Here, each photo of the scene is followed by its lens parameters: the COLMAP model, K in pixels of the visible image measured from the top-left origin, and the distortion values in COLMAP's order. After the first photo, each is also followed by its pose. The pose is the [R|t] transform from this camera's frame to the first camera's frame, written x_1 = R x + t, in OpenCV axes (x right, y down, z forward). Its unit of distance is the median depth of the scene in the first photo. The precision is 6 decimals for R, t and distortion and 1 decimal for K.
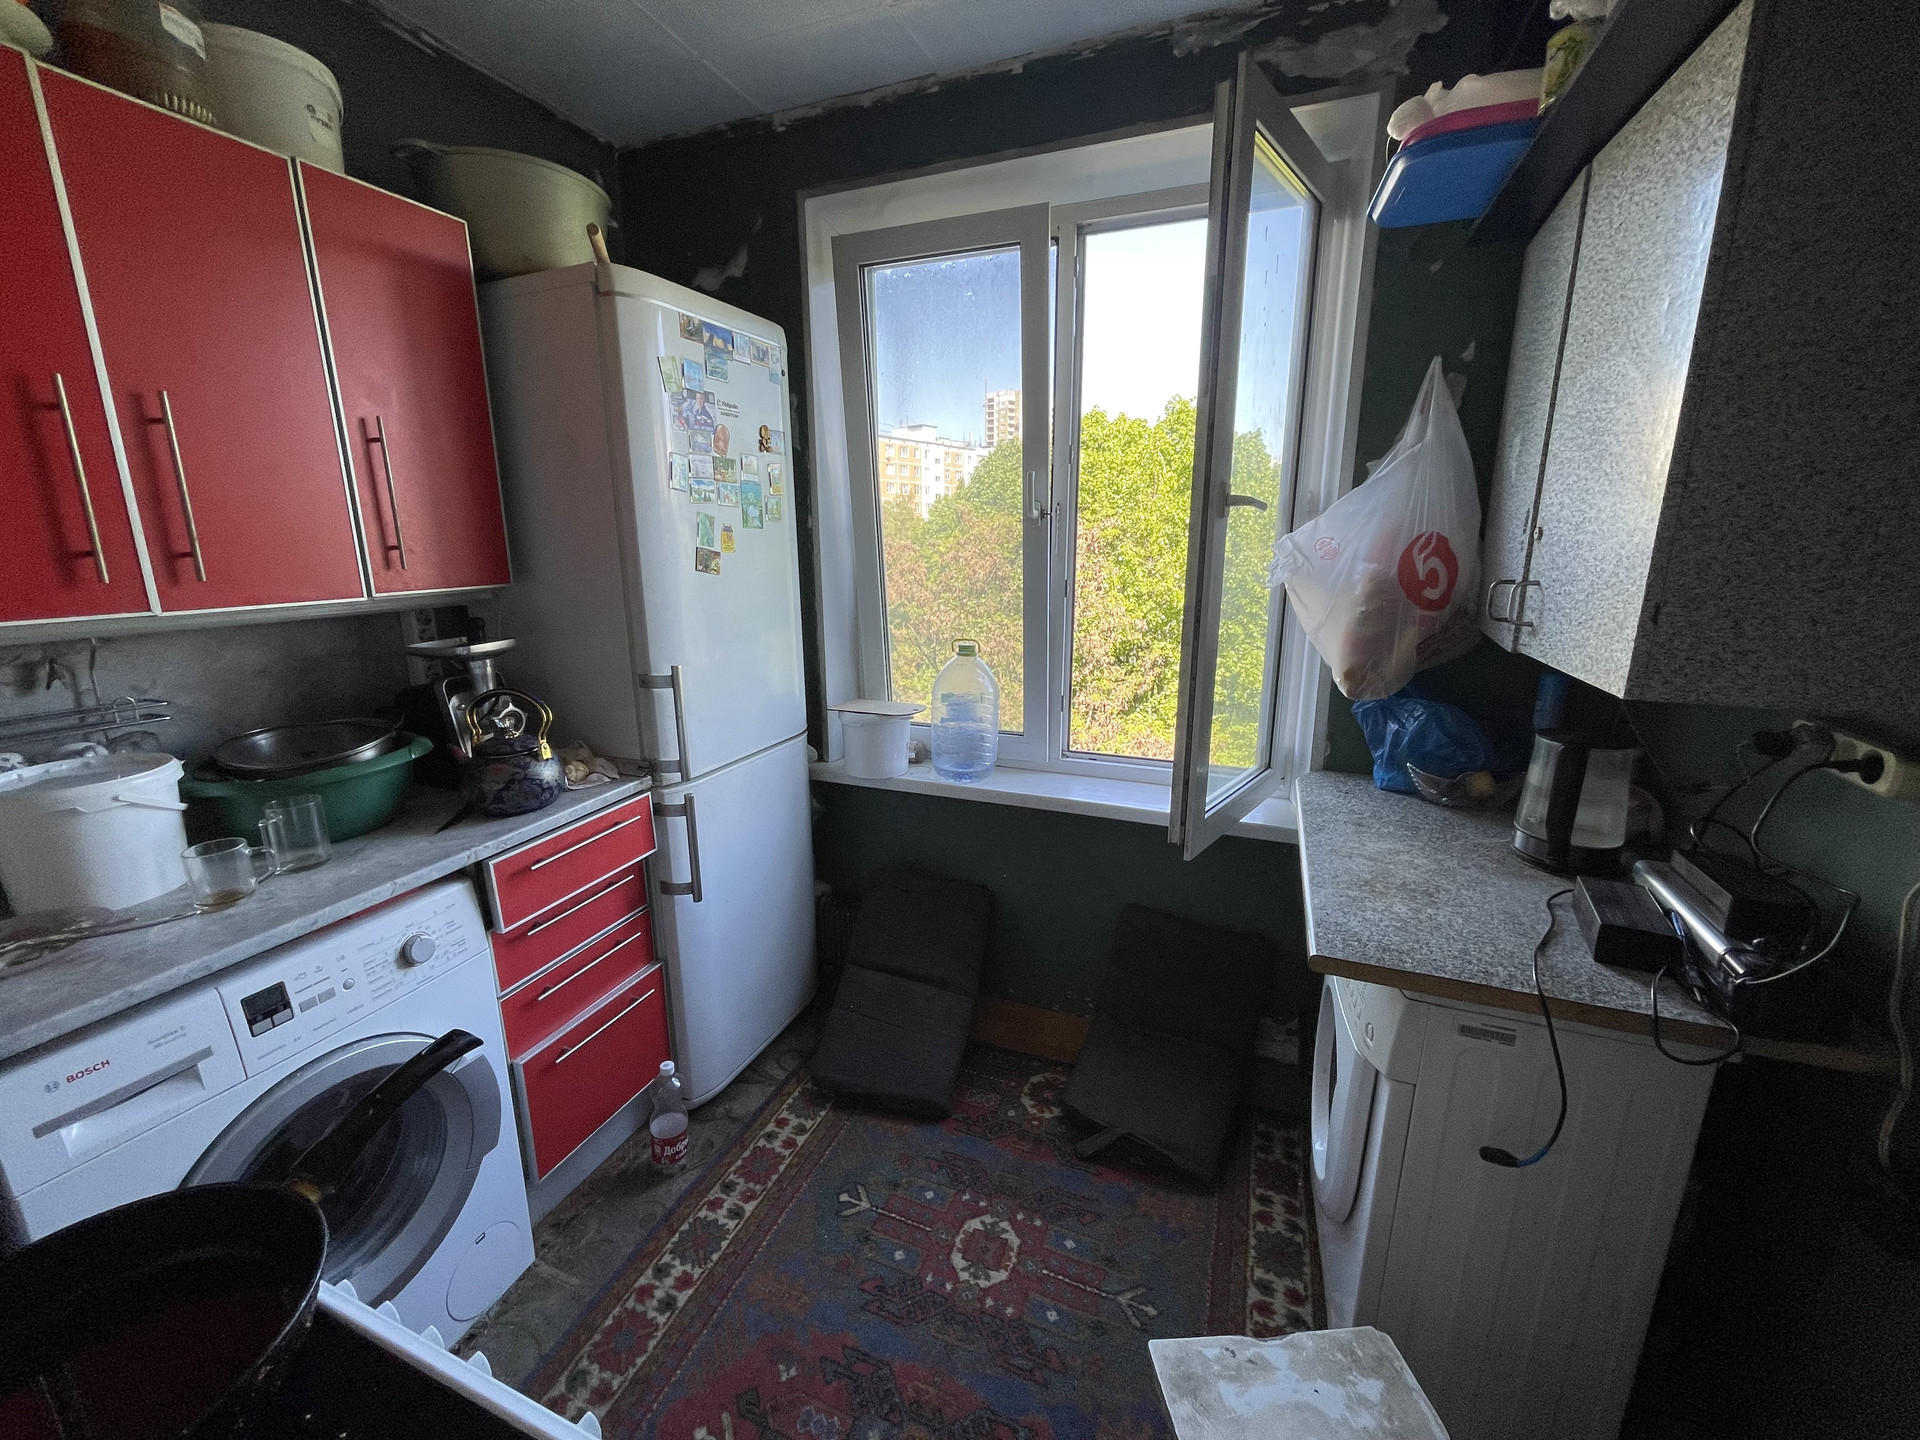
lens RADIAL K [[776.0, 0, 951.4], [0, 776.0, 716.0], [0, 0, 1]] dist [-0.012605, 0.000071]
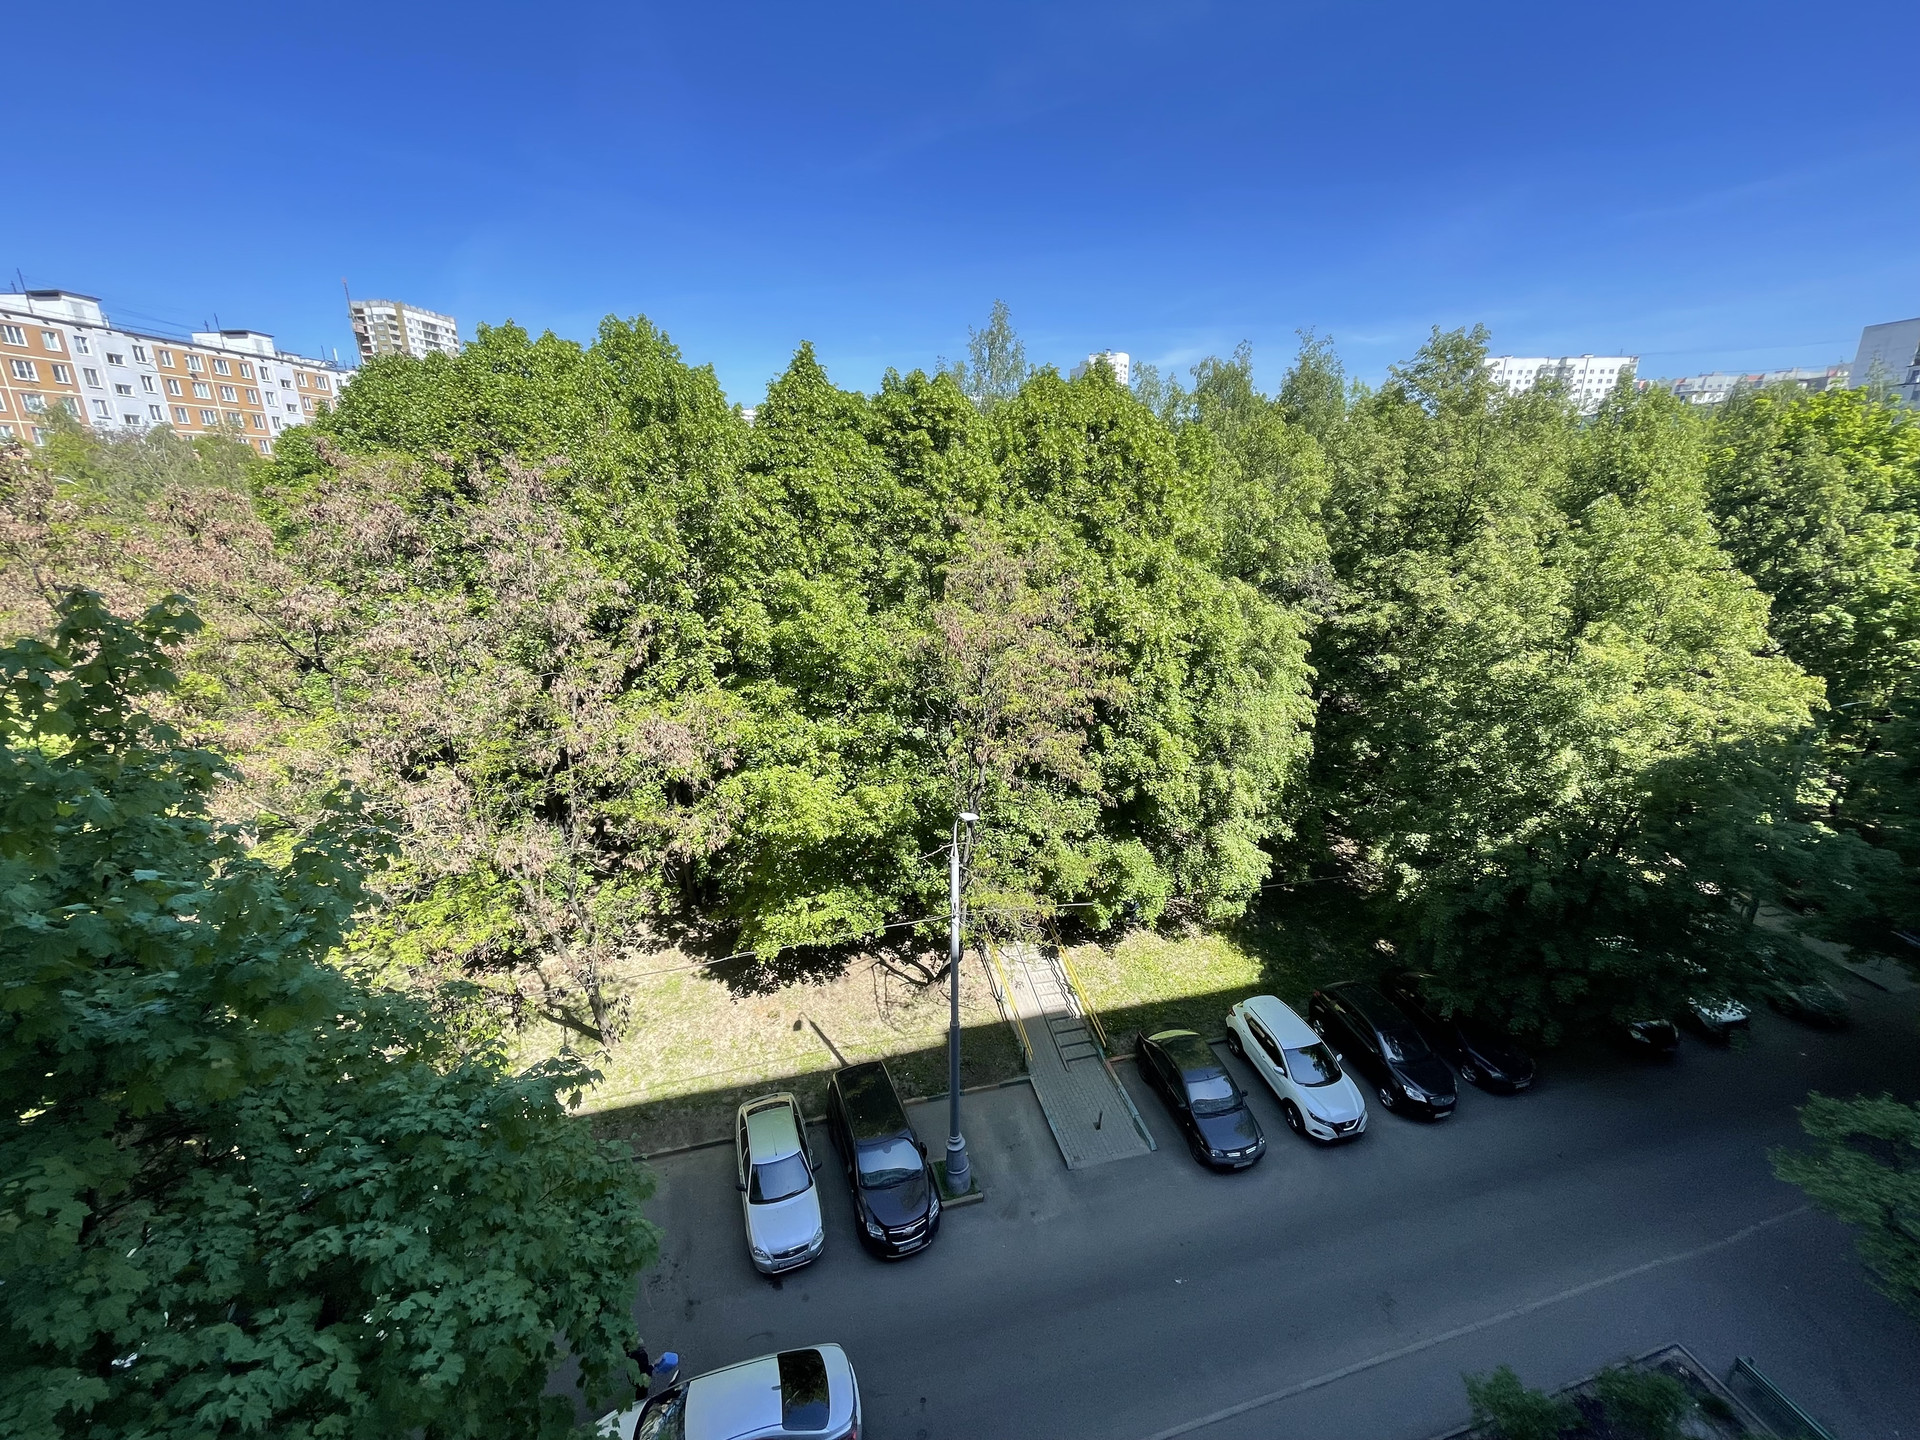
lens RADIAL K [[776.0, 0, 951.4], [0, 776.0, 716.0], [0, 0, 1]] dist [-0.012605, 0.000071]
pose [[0.793743, -0.178078, 0.581601, 0.016369], [0.141053, 0.984007, 0.108786, -0.018411], [-0.591672, -0.004312, 0.806167, 0.103328]]
